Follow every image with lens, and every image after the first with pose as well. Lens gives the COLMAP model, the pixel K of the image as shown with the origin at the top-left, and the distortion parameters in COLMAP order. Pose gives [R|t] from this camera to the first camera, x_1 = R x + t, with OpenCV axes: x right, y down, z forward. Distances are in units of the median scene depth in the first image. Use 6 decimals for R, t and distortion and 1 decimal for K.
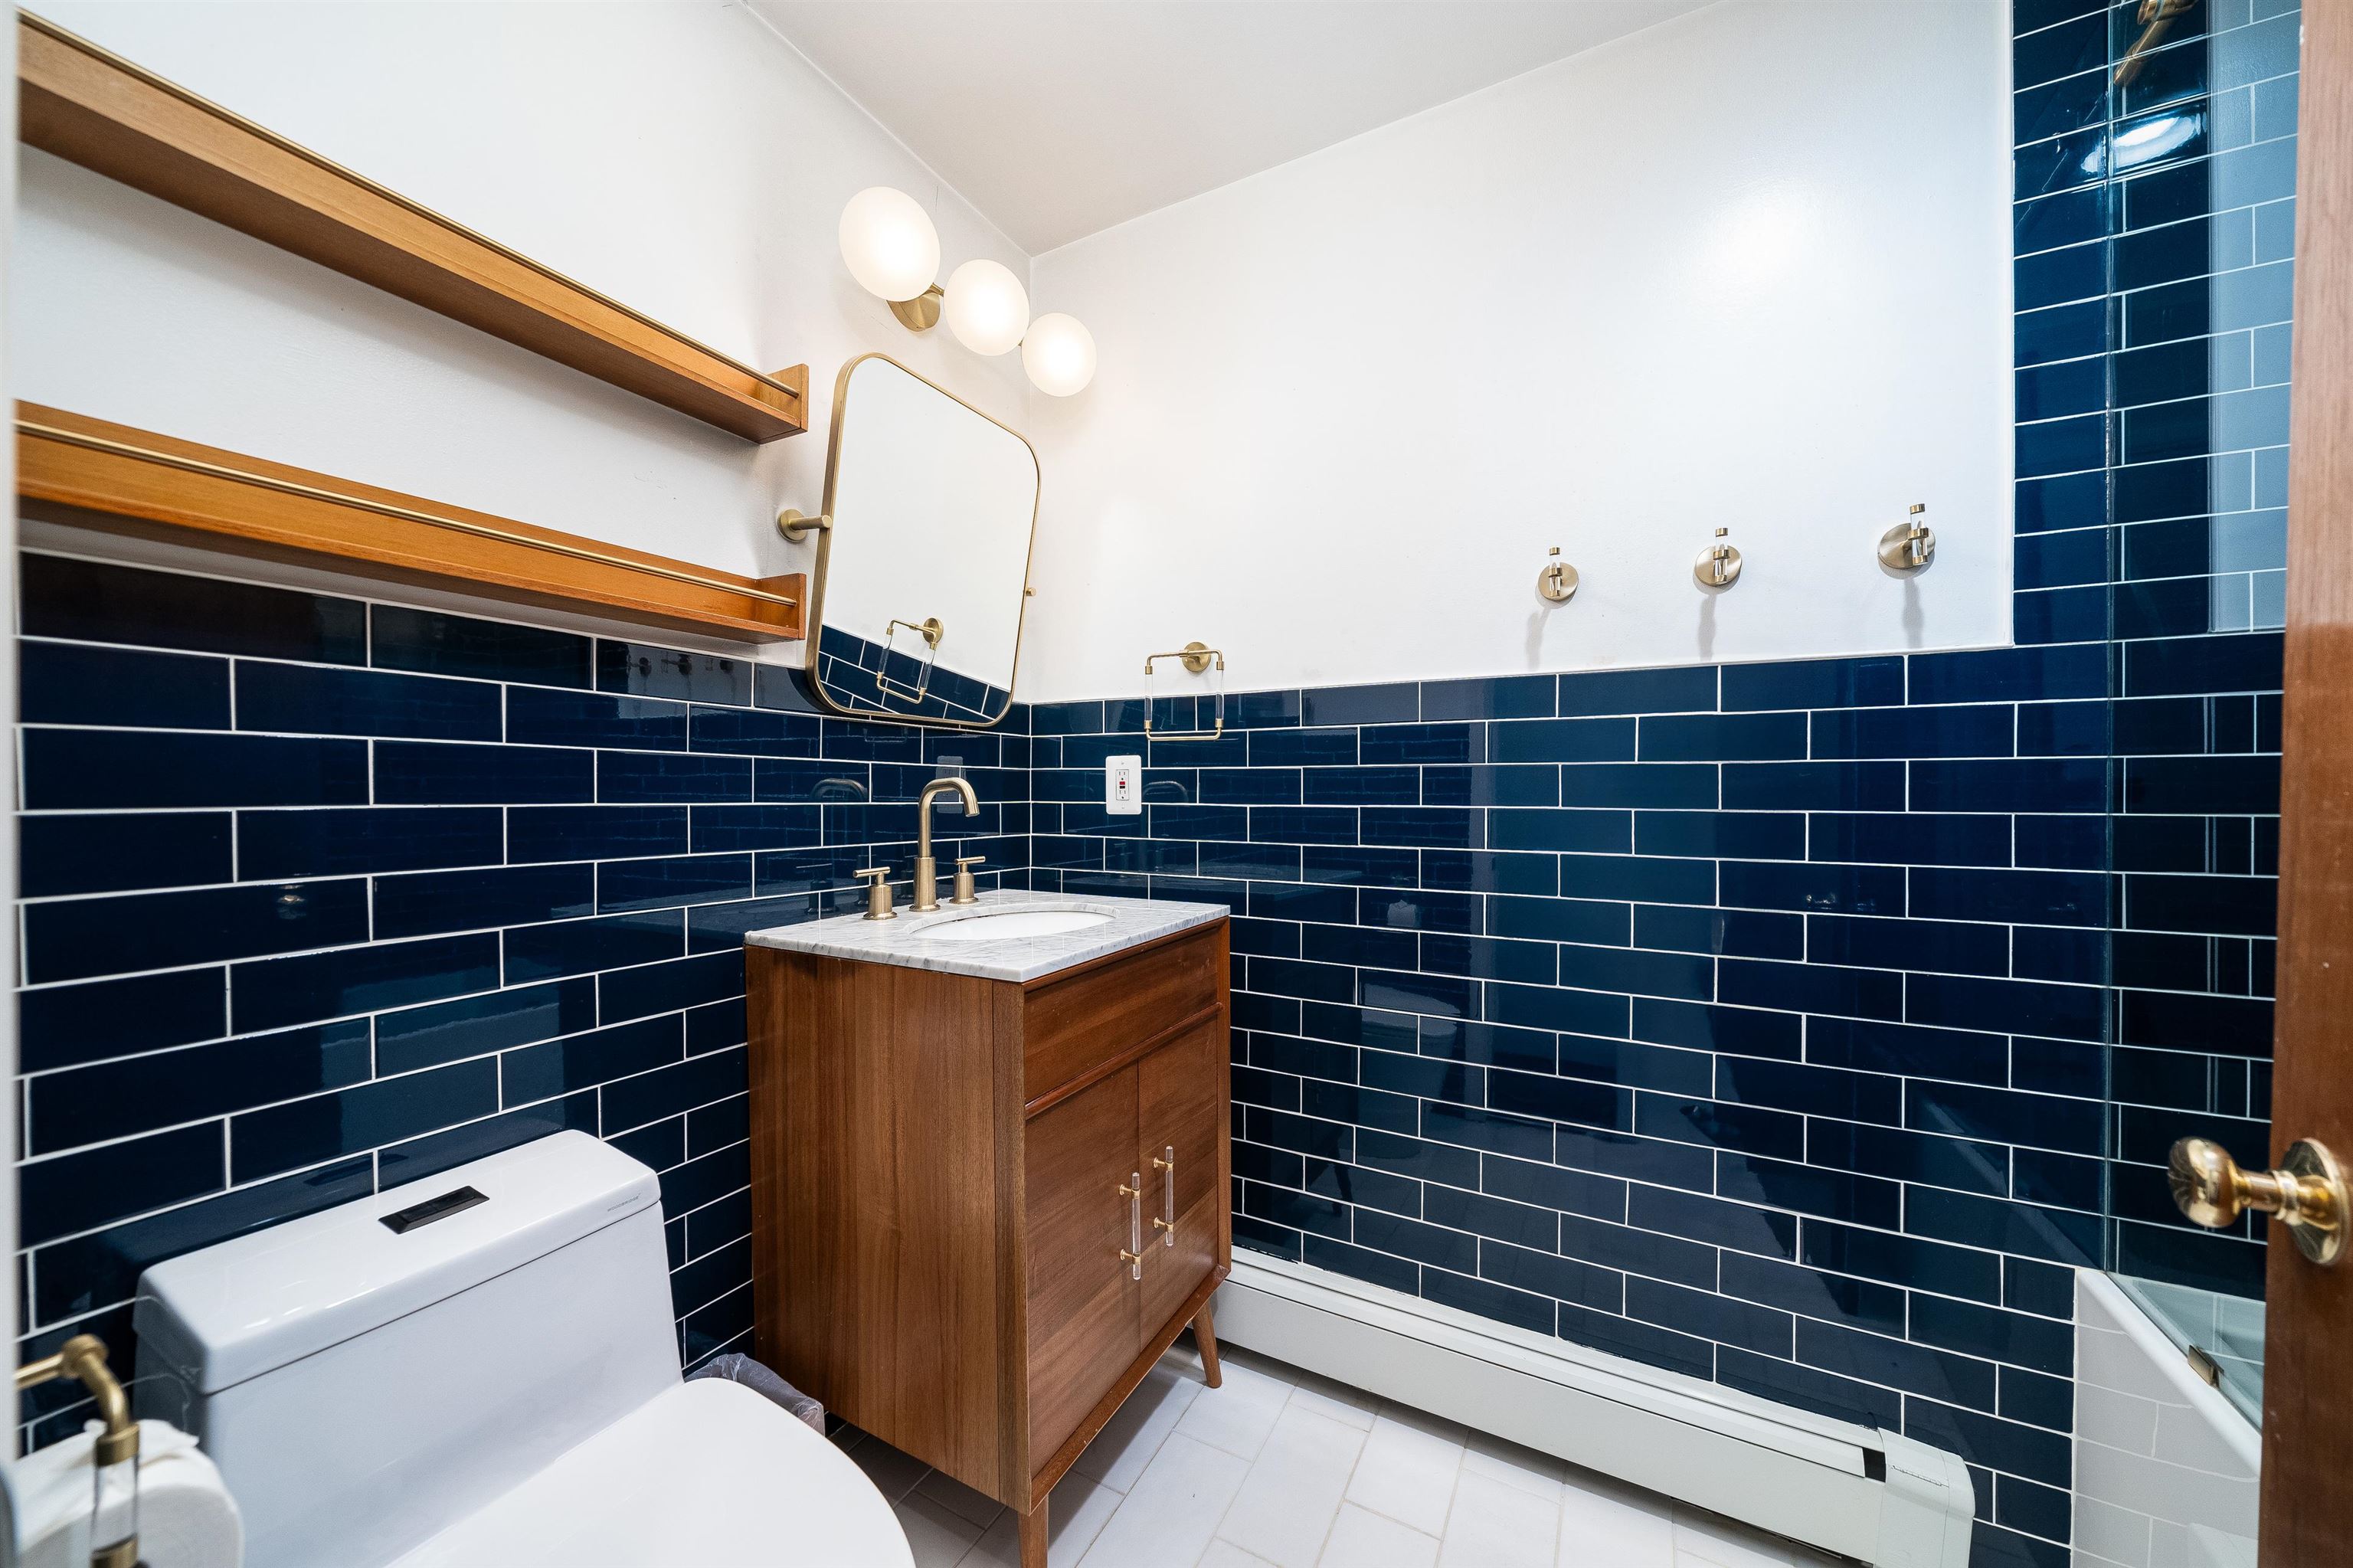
lens RADIAL K [[817.9, 0, 1177.2], [0, 817.9, 791.0], [0, 0, 1]] dist [-0.002055, 0.000045]
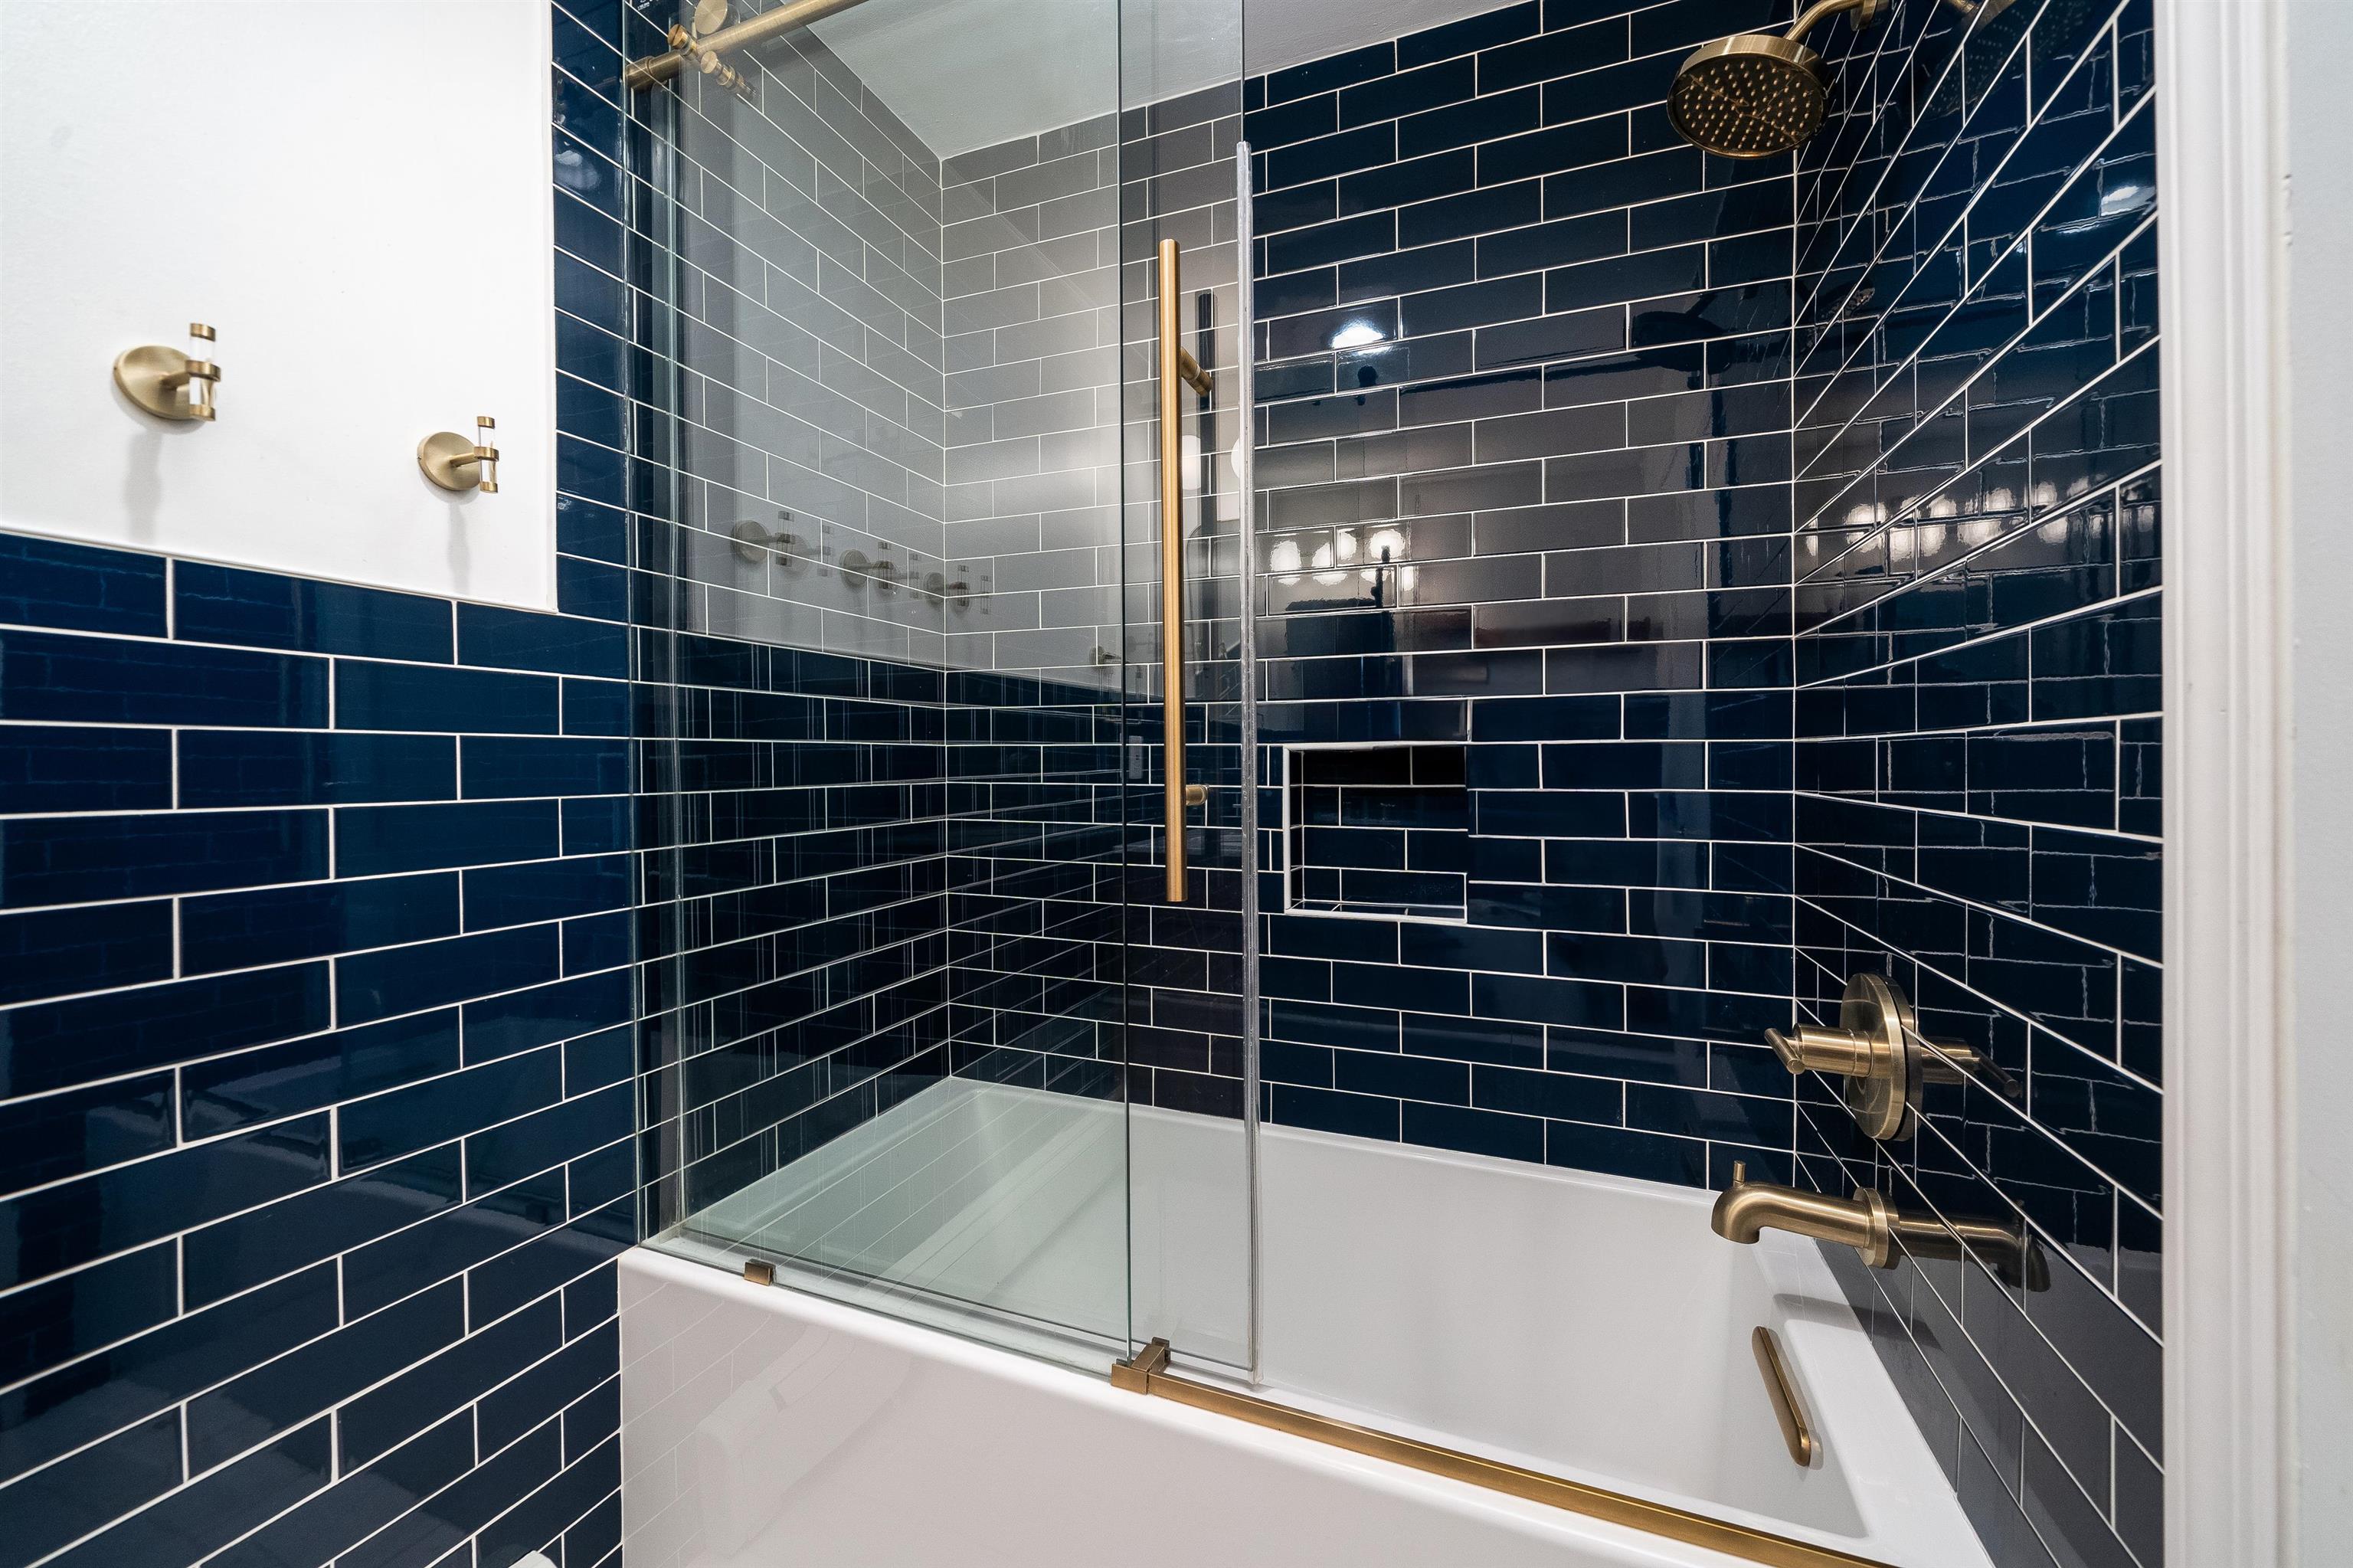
lens RADIAL K [[913.9, 0, 1178.8], [0, 913.9, 768.3], [0, 0, 1]] dist [-0.000087, -0.000127]
pose [[-0.117097, -0.002377, 0.993118, -0.068265], [0.010168, 0.999942, 0.003592, -0.001768], [-0.993068, 0.010519, -0.117066, 0.441223]]
